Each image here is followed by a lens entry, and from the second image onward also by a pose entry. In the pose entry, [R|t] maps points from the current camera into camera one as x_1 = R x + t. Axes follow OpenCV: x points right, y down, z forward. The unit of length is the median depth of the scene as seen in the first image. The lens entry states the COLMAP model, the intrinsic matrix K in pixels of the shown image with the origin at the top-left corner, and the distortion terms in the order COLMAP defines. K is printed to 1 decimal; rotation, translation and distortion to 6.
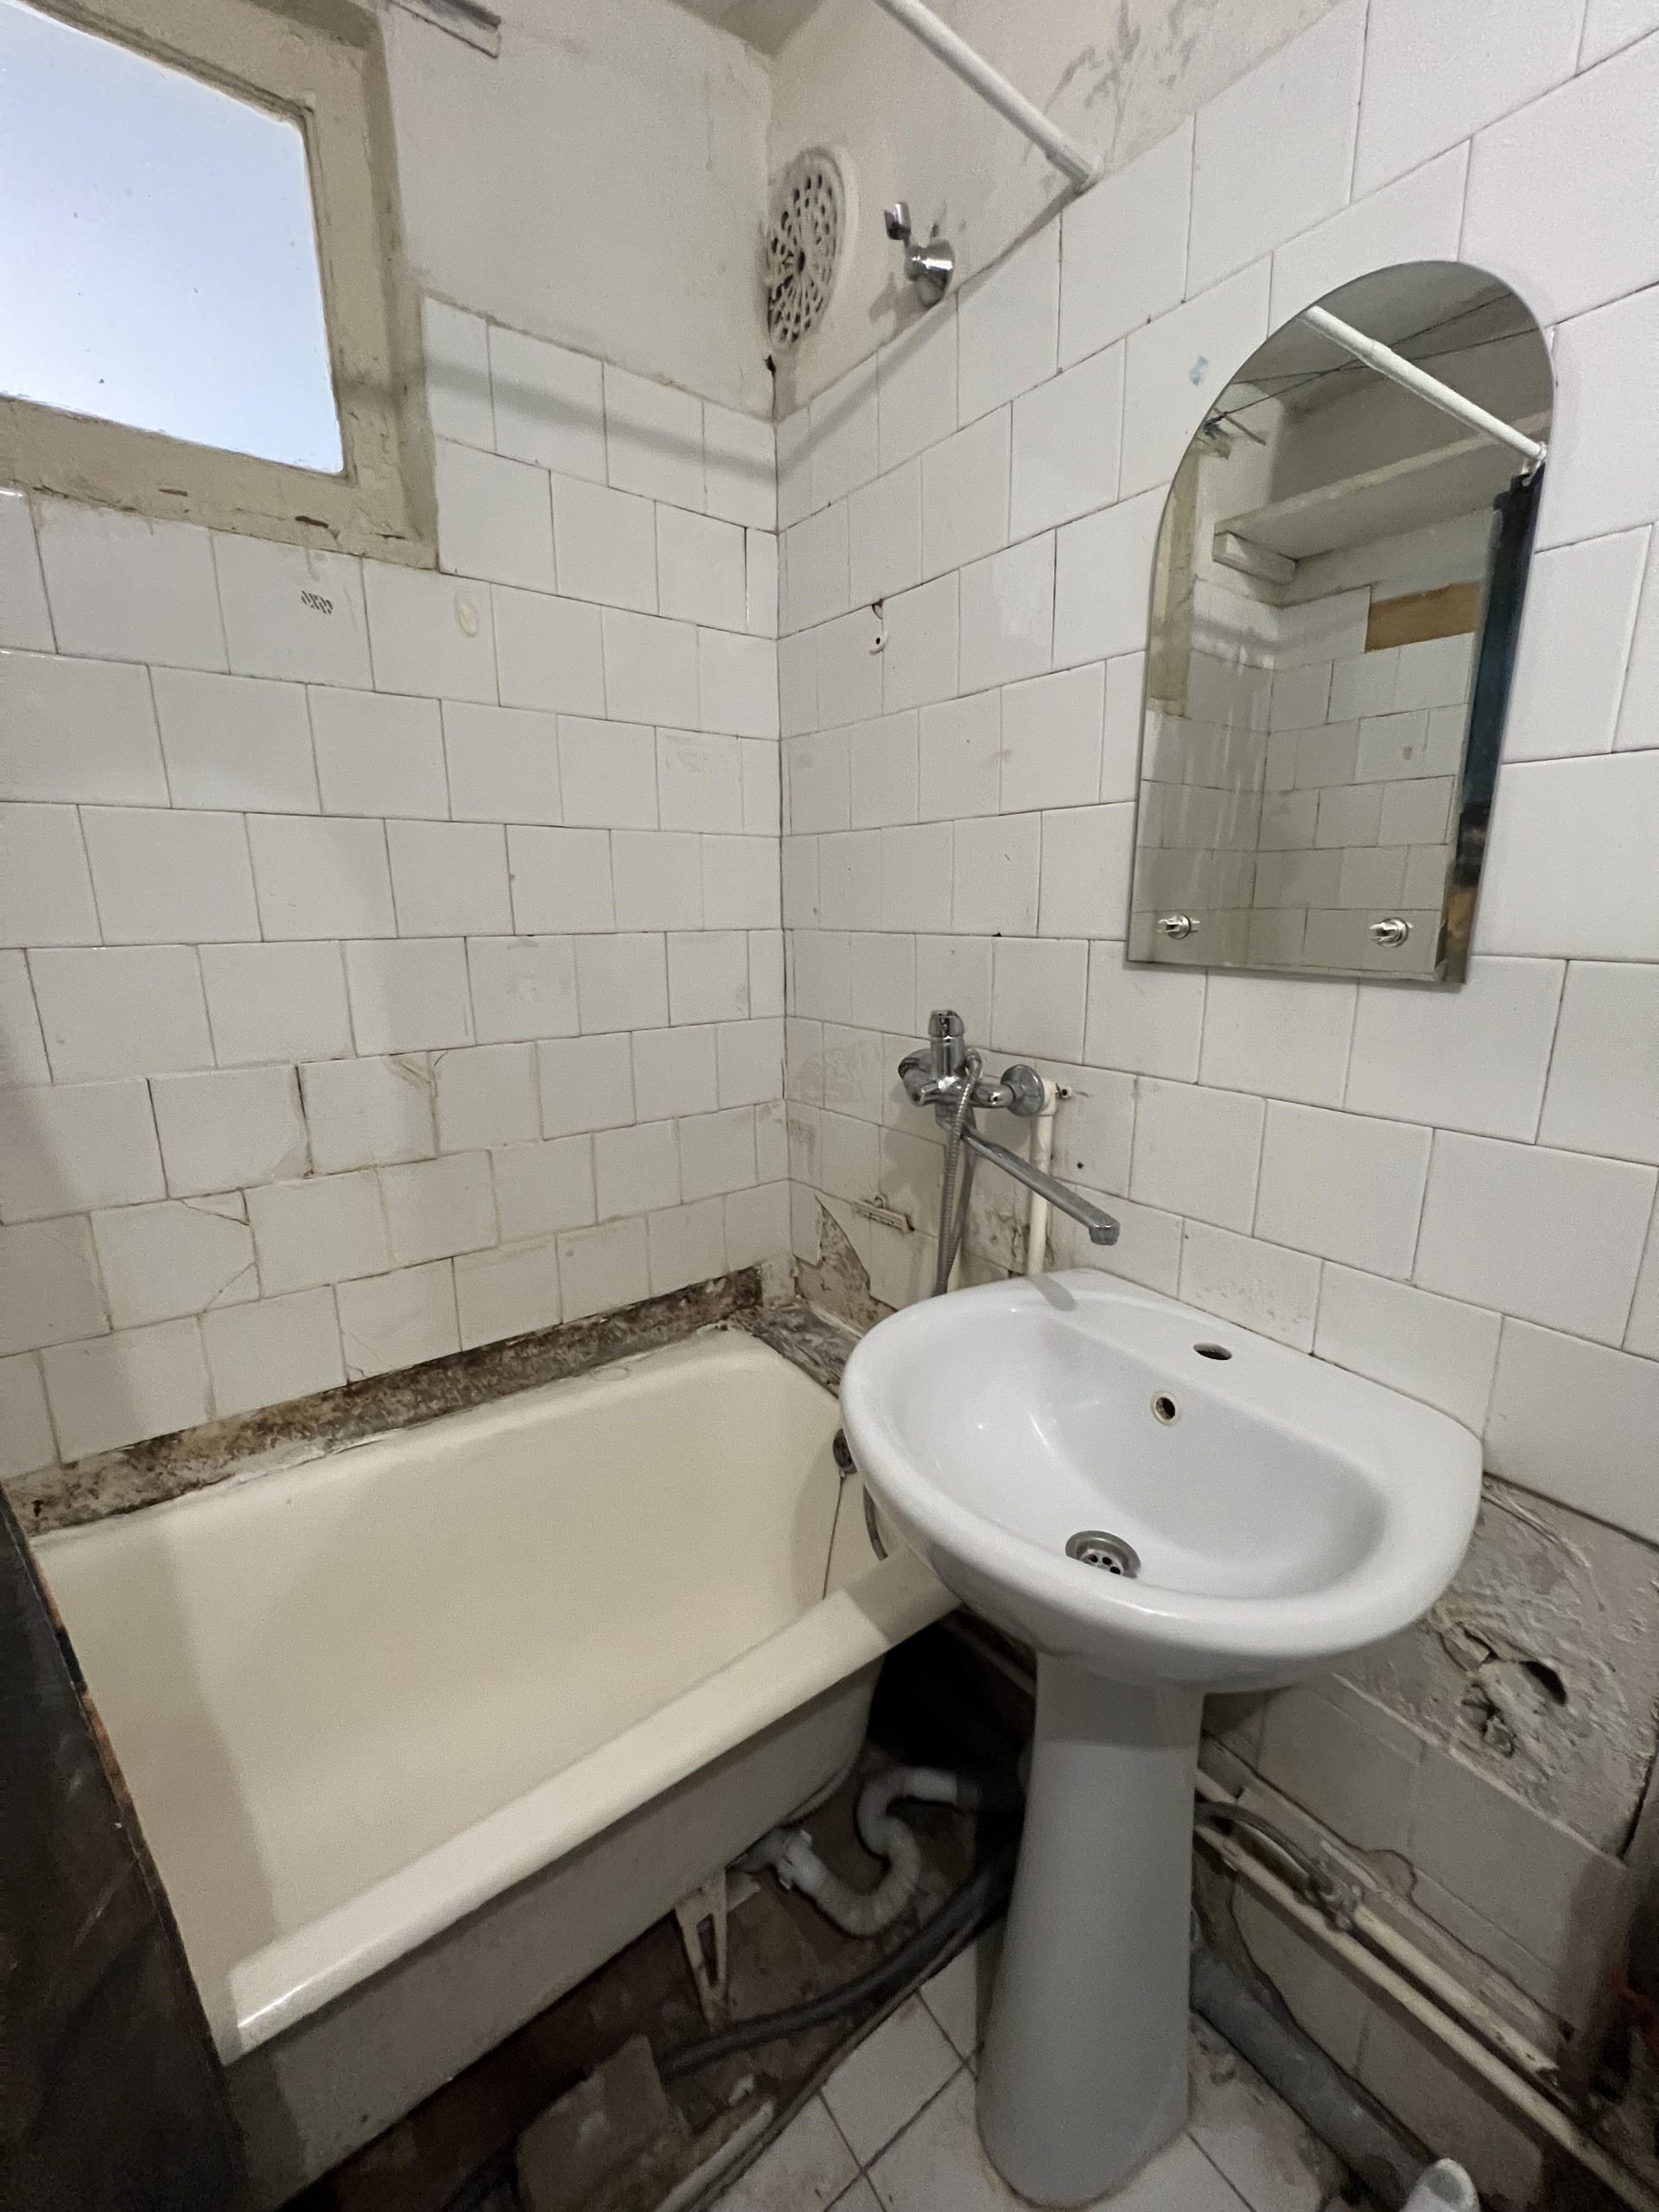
lens RADIAL K [[886.6, 0, 837.7], [0, 886.6, 1102.9], [0, 0, 1]] dist [-0.002535, 0.000447]
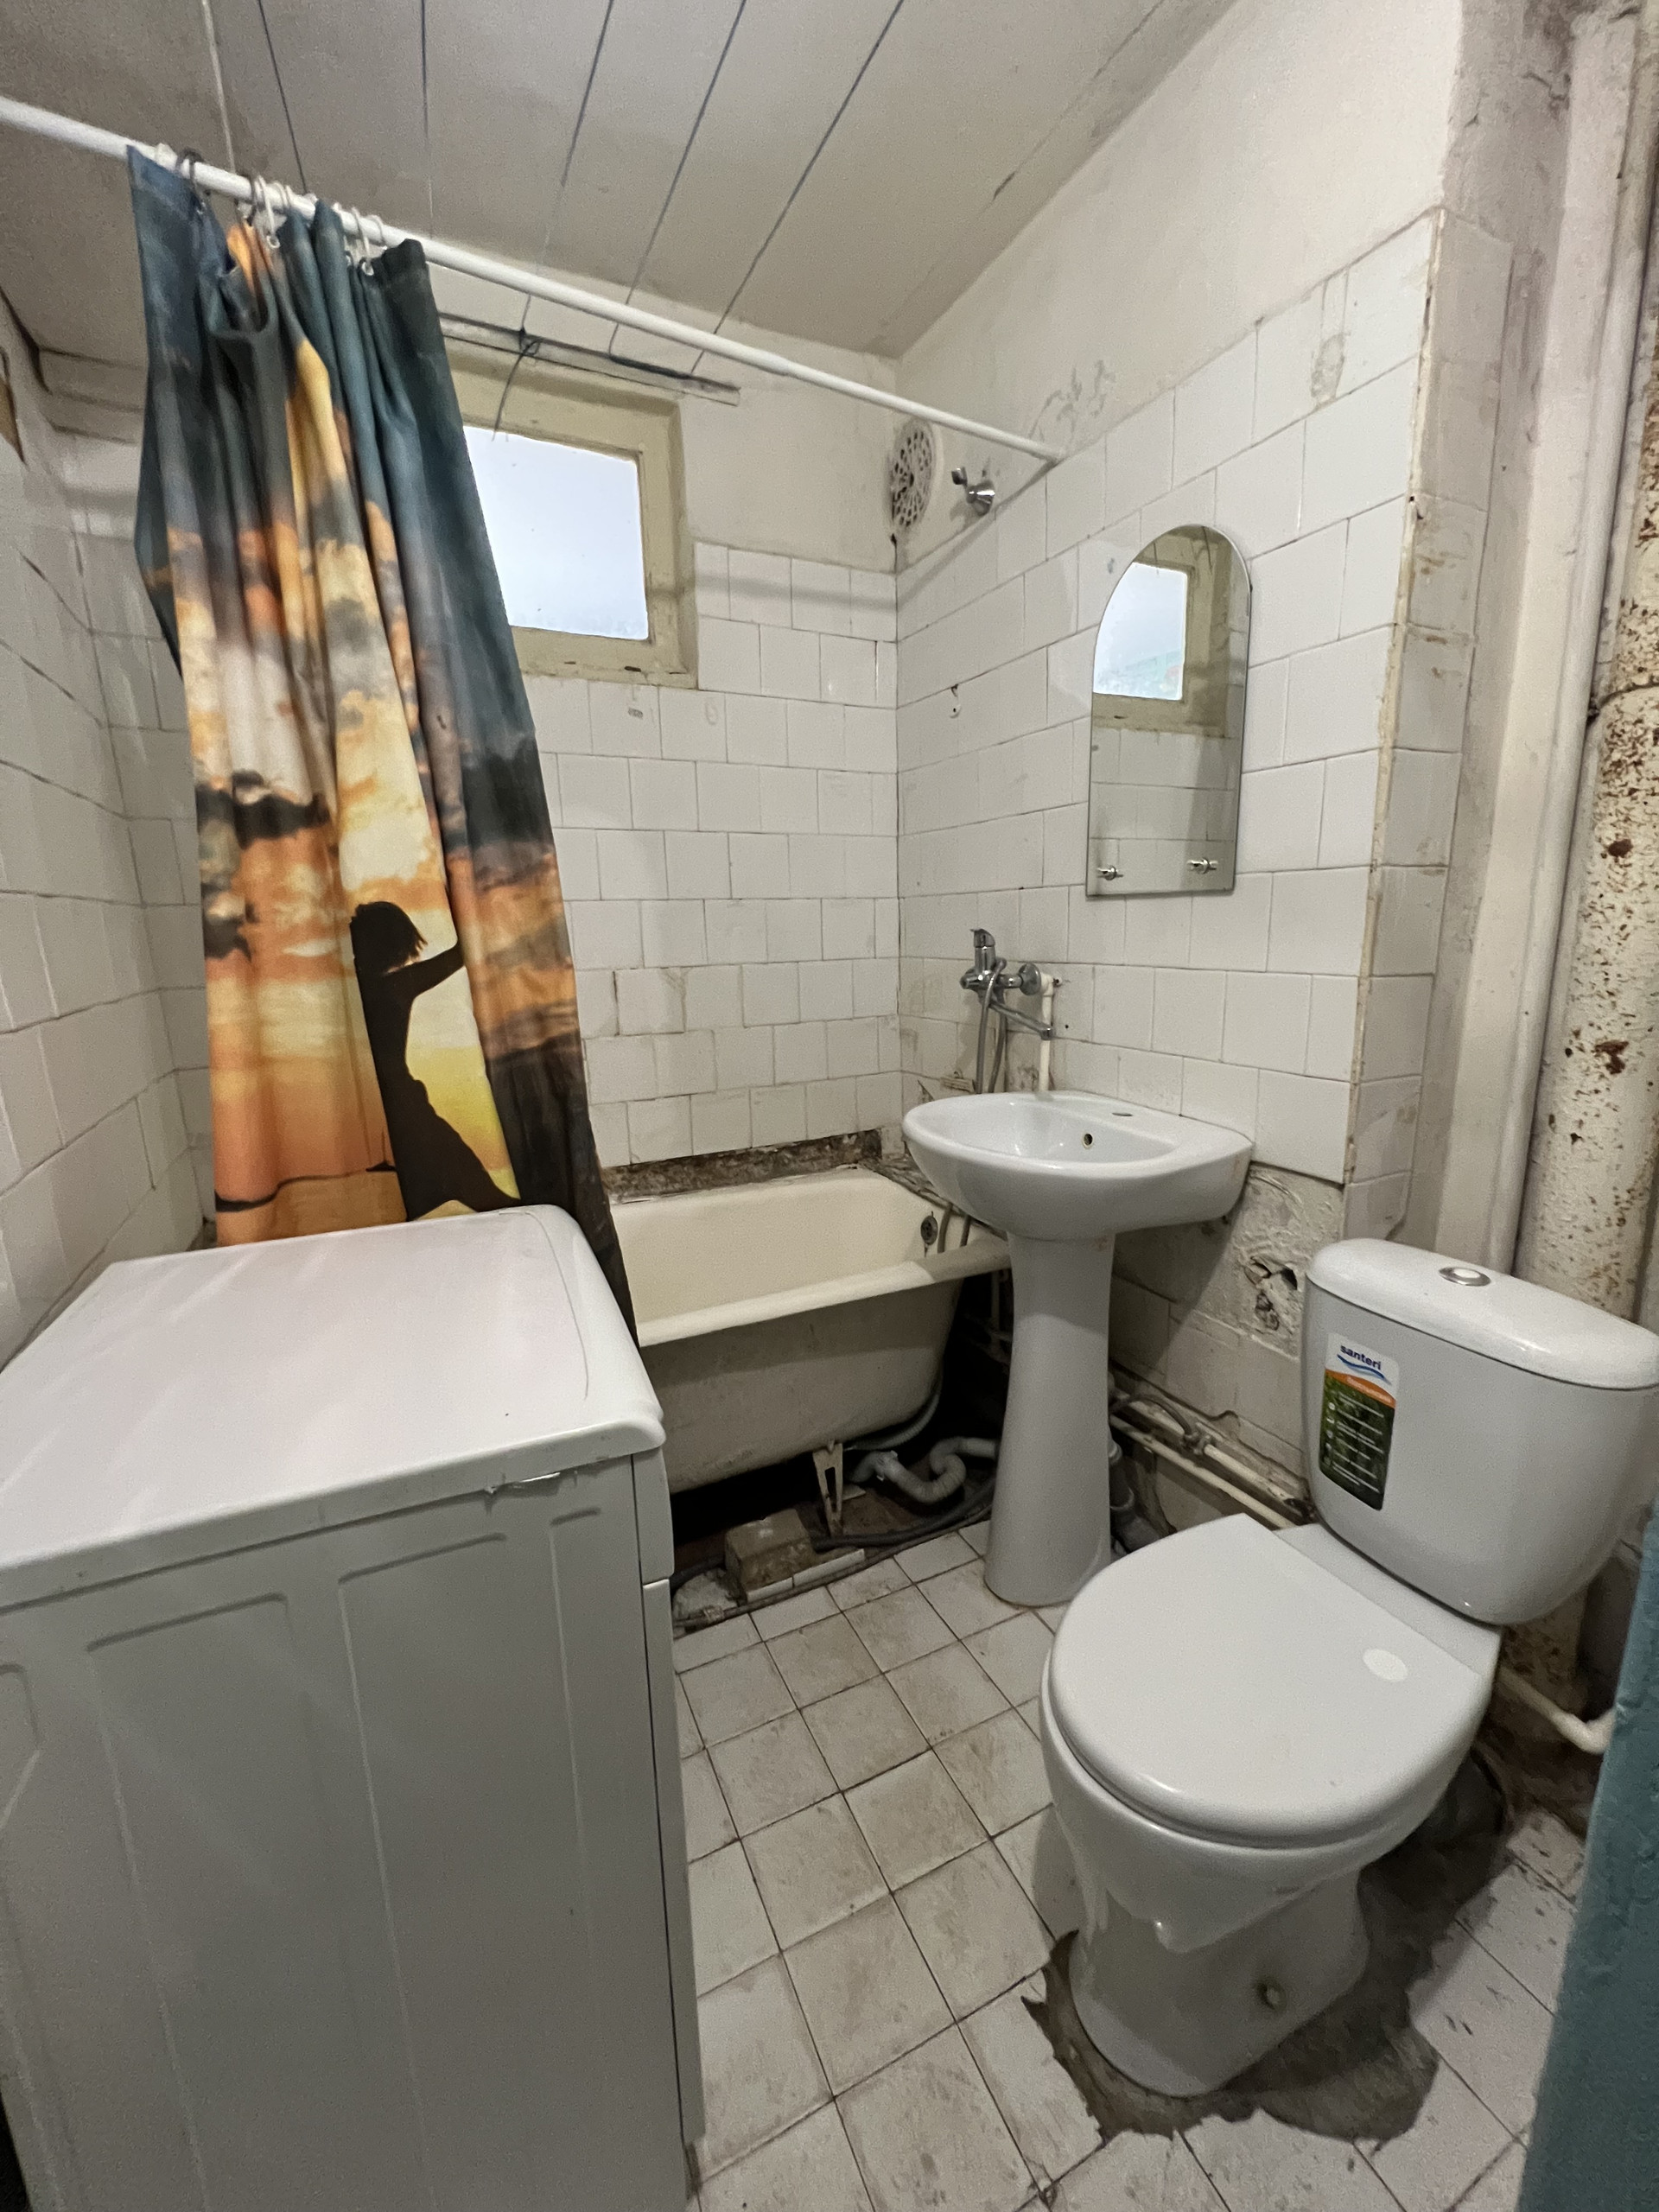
lens RADIAL K [[886.6, 0, 837.7], [0, 886.6, 1102.9], [0, 0, 1]] dist [-0.002535, 0.000447]
pose [[0.983893, 0.016991, -0.177948, 0.149307], [-0.021009, 0.999565, -0.020717, 0.248835], [0.177519, 0.024122, 0.983822, -0.658429]]
